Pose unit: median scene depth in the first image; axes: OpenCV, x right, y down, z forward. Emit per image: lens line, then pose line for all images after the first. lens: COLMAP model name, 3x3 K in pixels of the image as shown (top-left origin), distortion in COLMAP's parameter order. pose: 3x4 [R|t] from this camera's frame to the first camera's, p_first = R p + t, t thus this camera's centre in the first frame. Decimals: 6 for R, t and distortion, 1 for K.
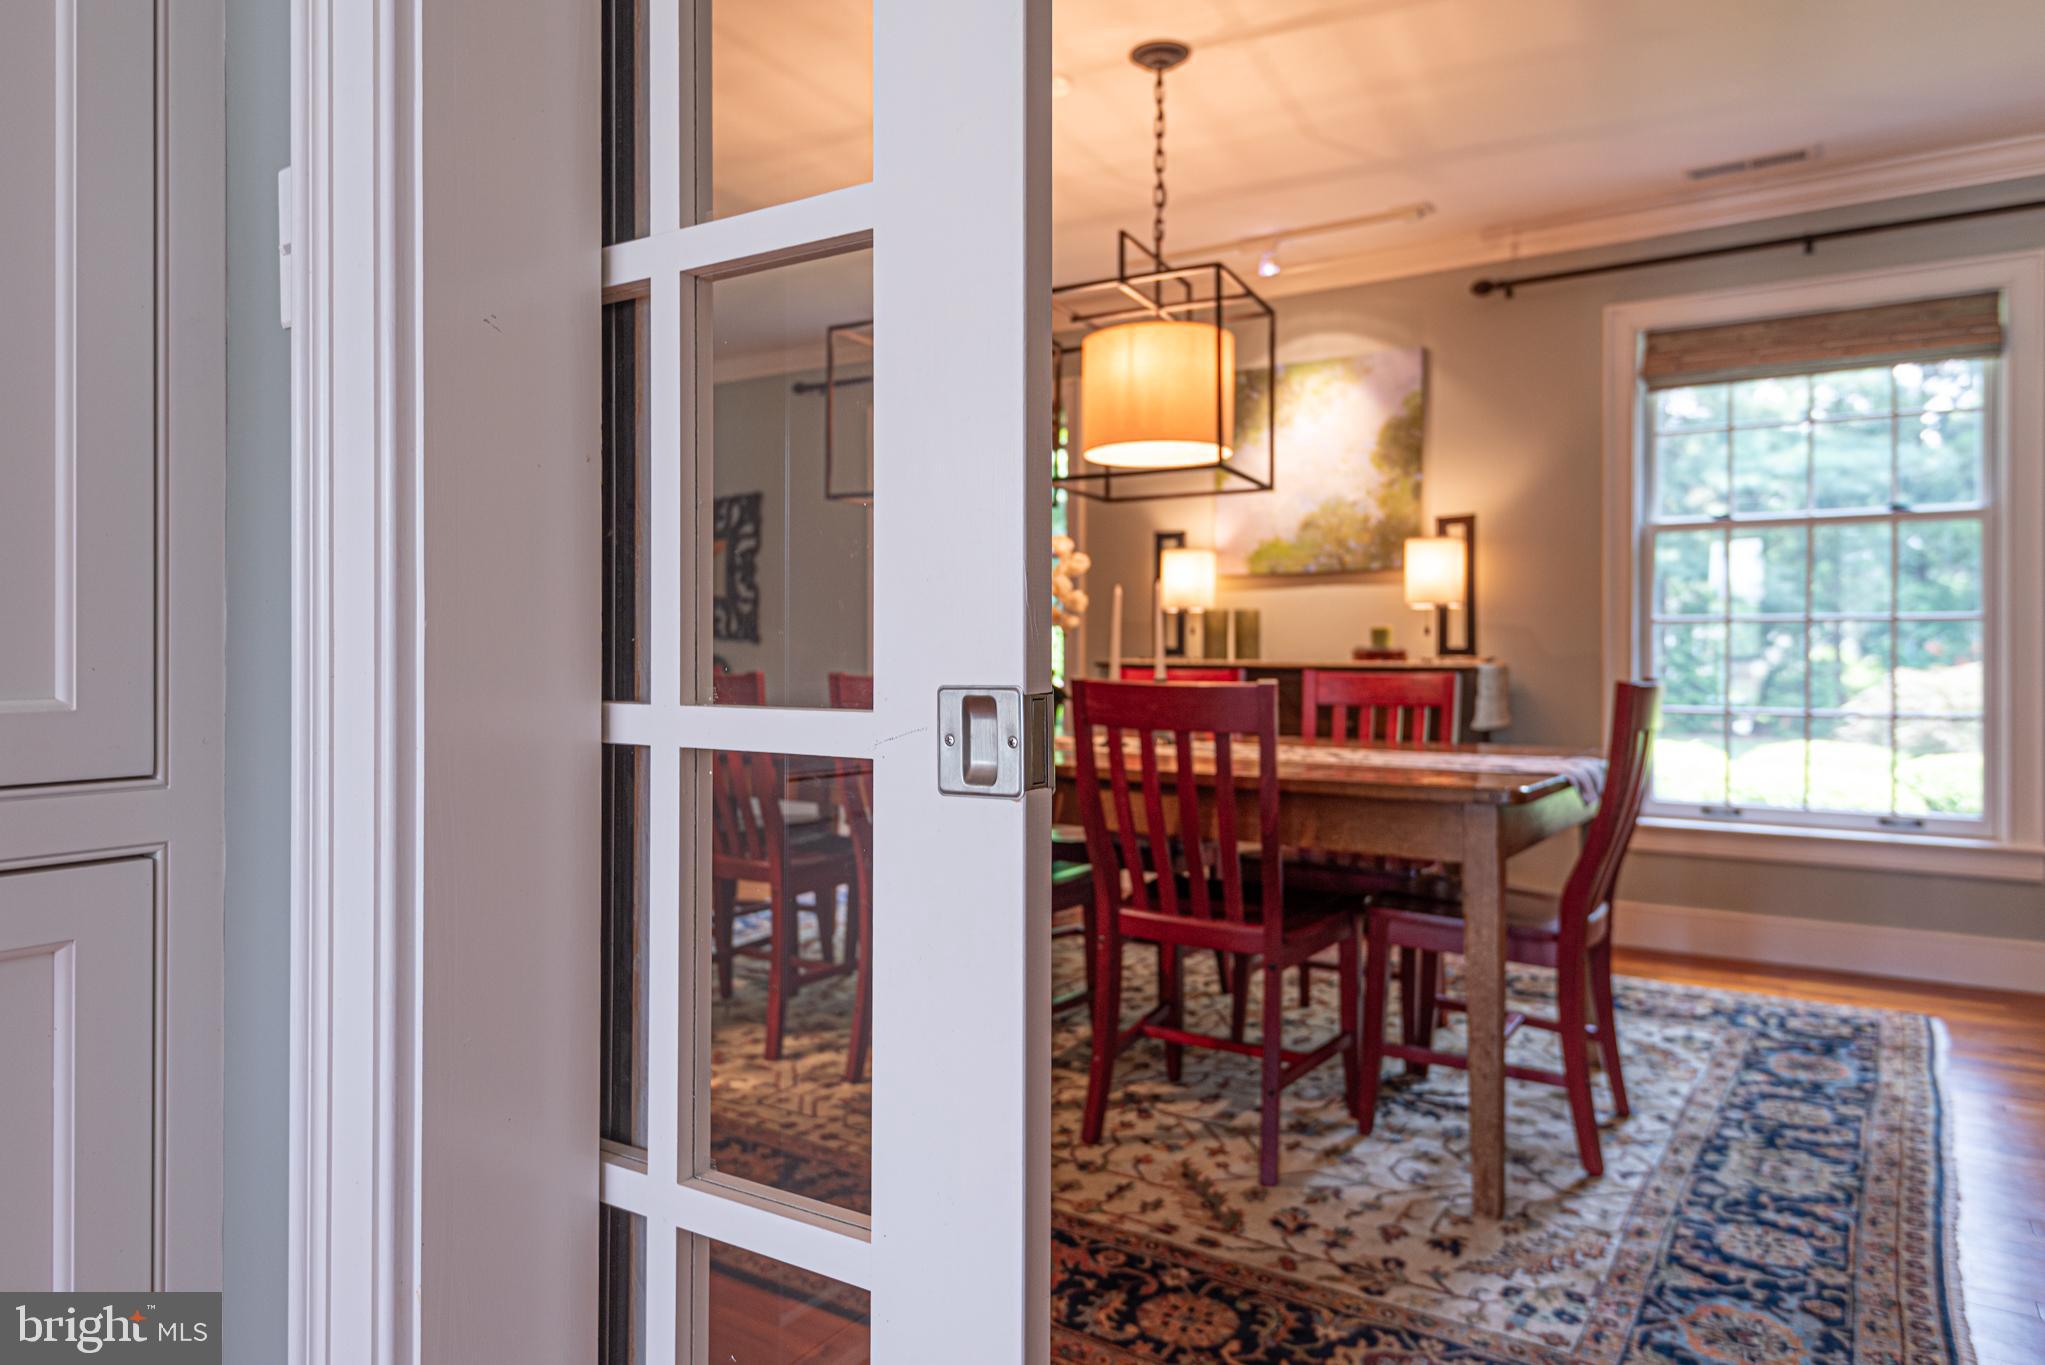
lens RADIAL K [[1304.9, 0, 1019.4], [0, 1304.9, 645.6], [0, 0, 1]] dist [0.046763, 0.004232]
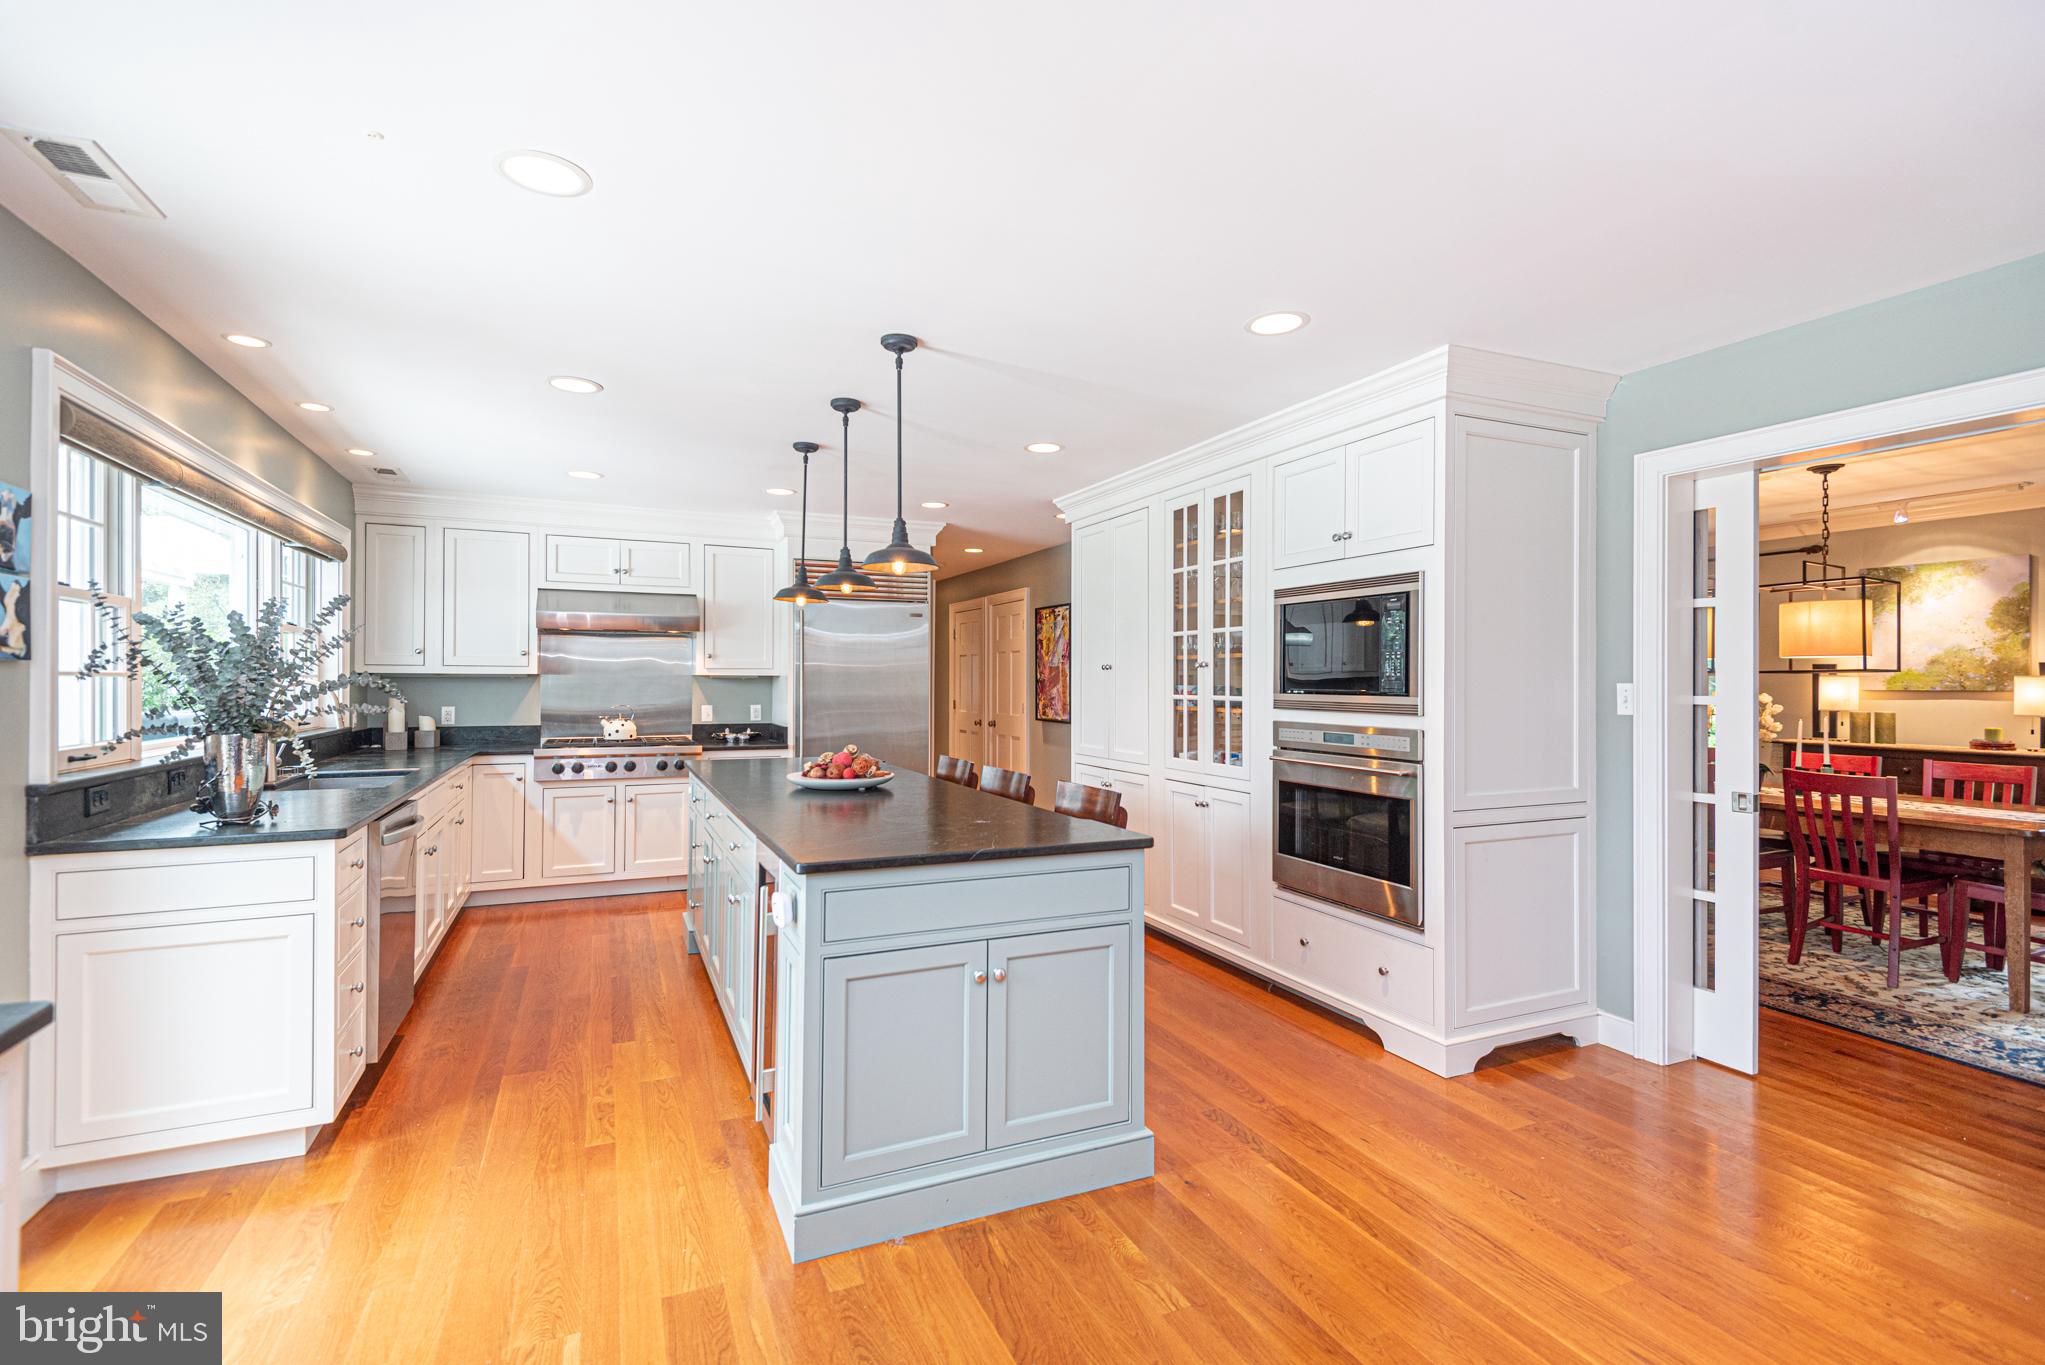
lens RADIAL K [[944.1, 0, 1030.8], [0, 944.1, 672.5], [0, 0, 1]] dist [0.029840, -0.011560]
pose [[0.846757, -0.000421, -0.531980, -0.148661], [-0.001777, 0.999992, -0.003619, -0.109556], [0.531977, 0.004010, 0.846749, -0.939243]]
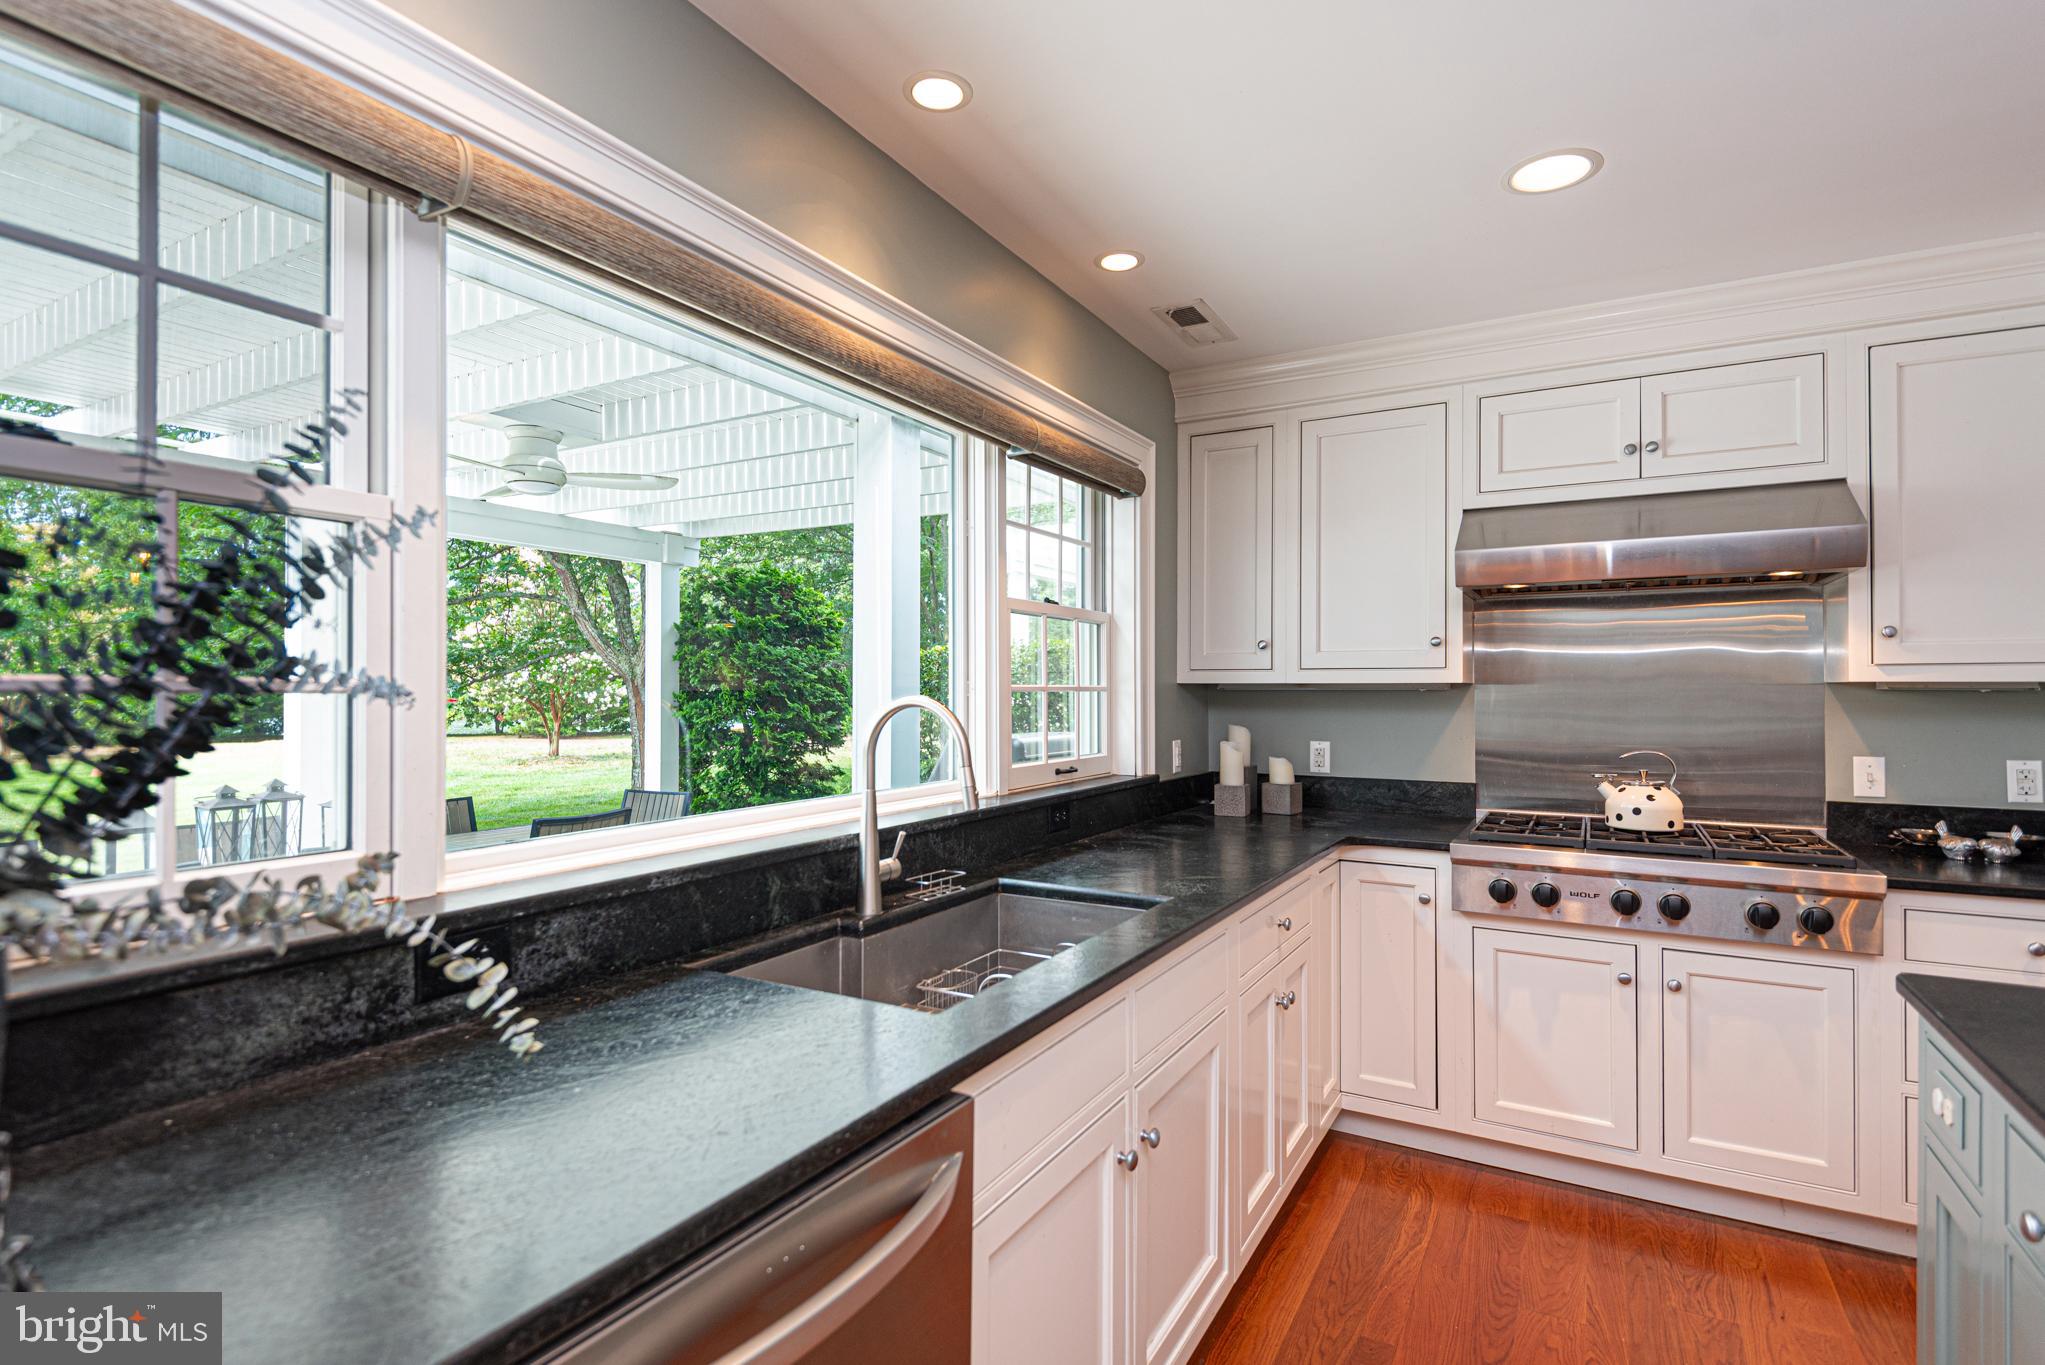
lens RADIAL K [[993.2, 0, 998.1], [0, 993.2, 682.6], [0, 0, 1]] dist [0.006165, -0.014023]
pose [[0.047283, -0.009228, -0.998839, -0.982031], [0.004057, 0.999951, -0.009046, -0.105312], [0.998873, -0.003625, 0.047319, -0.394004]]
